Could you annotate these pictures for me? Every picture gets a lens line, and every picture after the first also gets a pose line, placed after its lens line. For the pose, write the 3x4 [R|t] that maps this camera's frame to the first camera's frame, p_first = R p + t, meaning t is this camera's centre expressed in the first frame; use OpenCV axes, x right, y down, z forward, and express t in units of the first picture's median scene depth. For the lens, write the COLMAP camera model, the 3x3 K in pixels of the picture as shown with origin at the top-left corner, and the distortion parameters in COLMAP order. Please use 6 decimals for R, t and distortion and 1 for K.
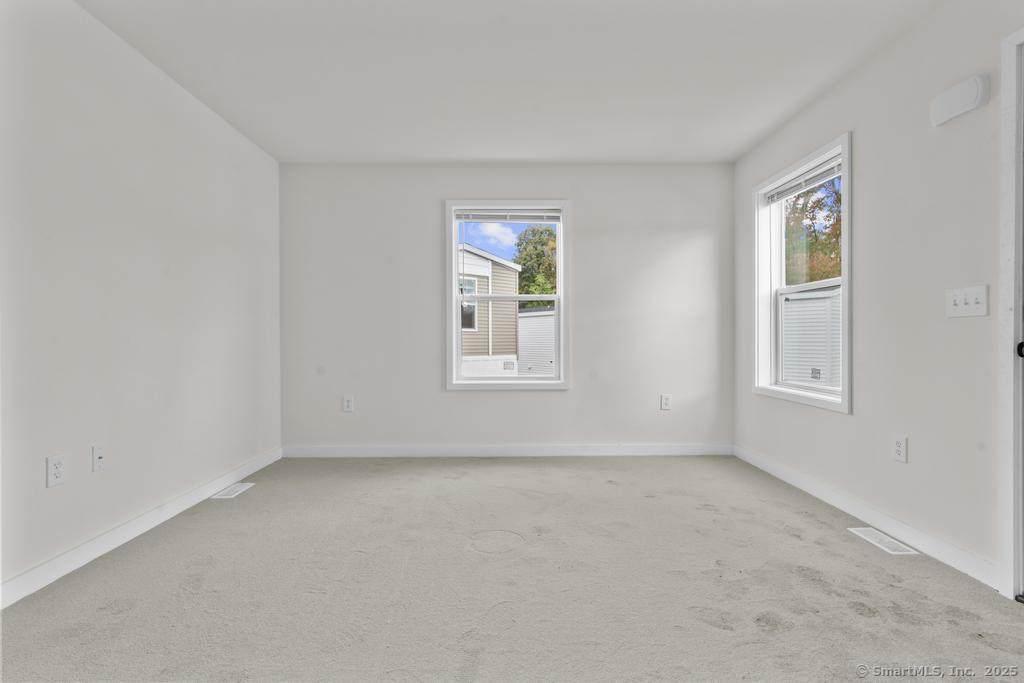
lens RADIAL K [[481.9, 0, 512.0], [0, 481.9, 341.5], [0, 0, 1]] dist [0.002414, 0.001101]
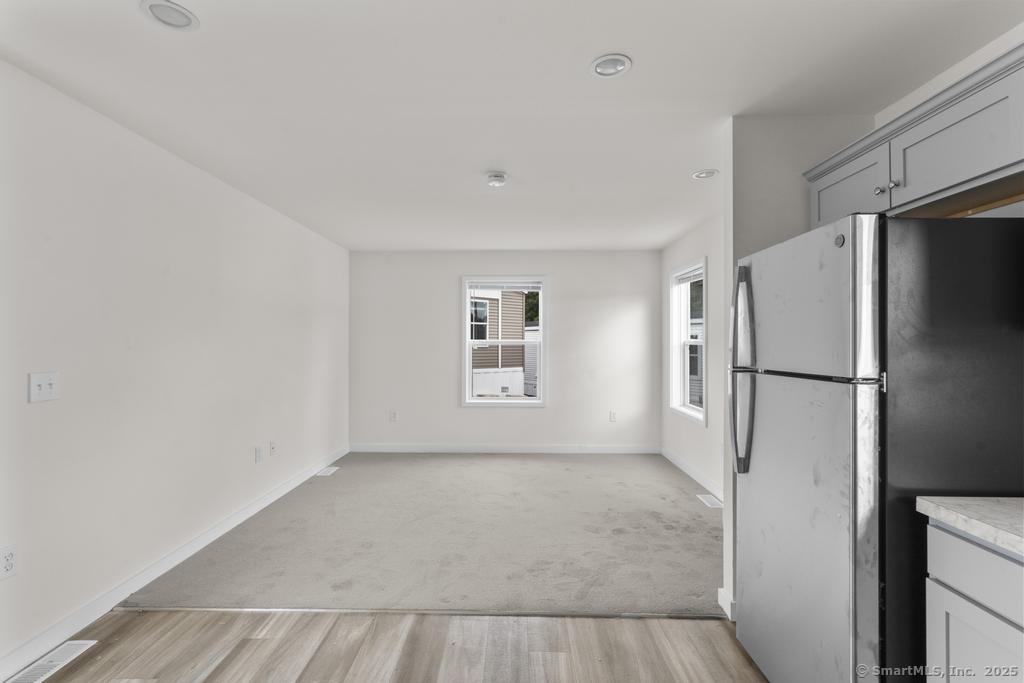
lens RADIAL K [[475.7, 0, 512.0], [0, 475.7, 341.5], [0, 0, 1]] dist [-0.001194, 0.000541]
pose [[0.999565, 0.004784, -0.029106, 0.065534], [-0.005031, 0.999952, -0.008409, -0.097217], [0.029065, 0.008552, 0.999541, -0.496194]]
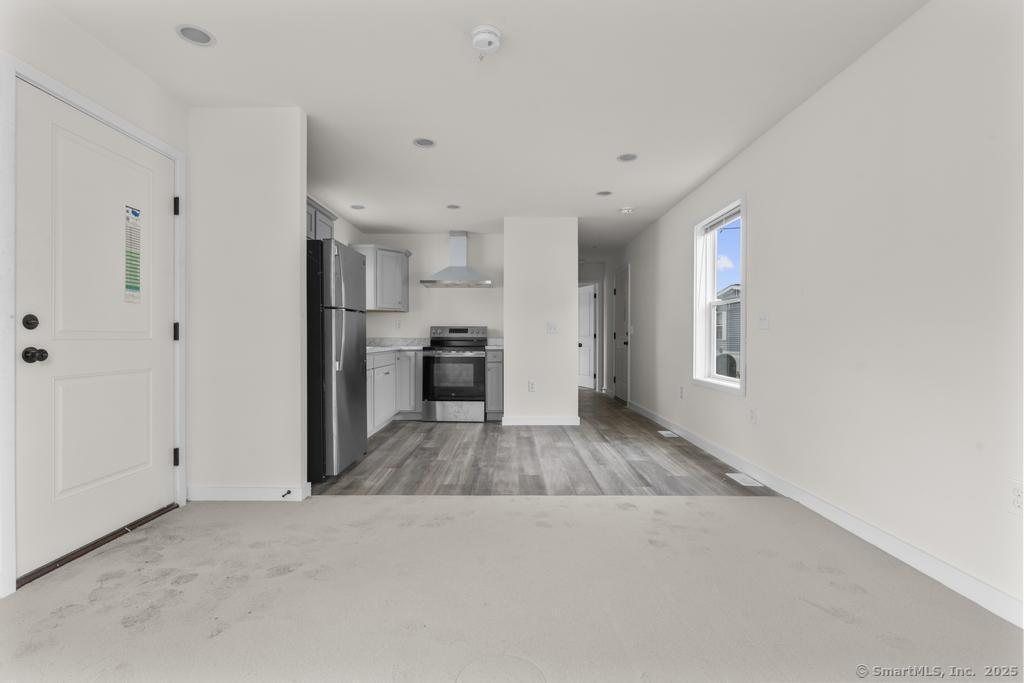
lens RADIAL K [[475.7, 0, 512.0], [0, 475.7, 341.5], [0, 0, 1]] dist [-0.001194, 0.000541]
pose [[-0.999904, 0.000755, 0.013831, -0.036522], [0.000979, 0.999867, 0.016259, -0.015715], [-0.013817, 0.016271, -0.999772, 1.064634]]
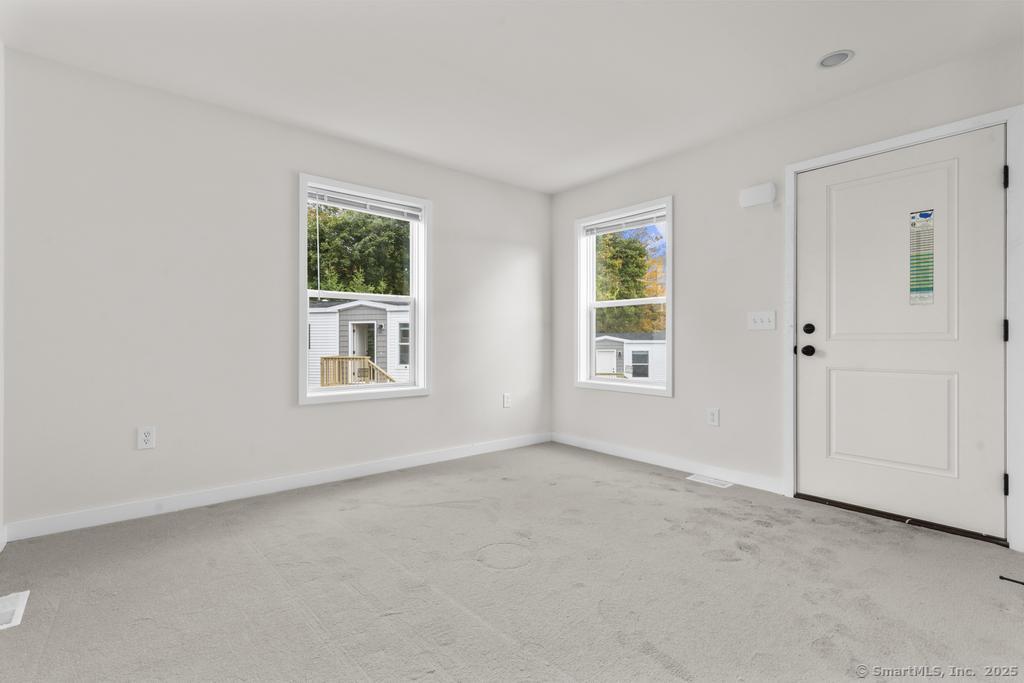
lens RADIAL K [[475.7, 0, 512.0], [0, 475.7, 341.5], [0, 0, 1]] dist [-0.001194, 0.000541]
pose [[0.777587, 0.002329, 0.628771, -0.409358], [0.001871, 0.999980, -0.006018, -0.002507], [-0.628773, 0.005856, 0.777567, 0.170516]]
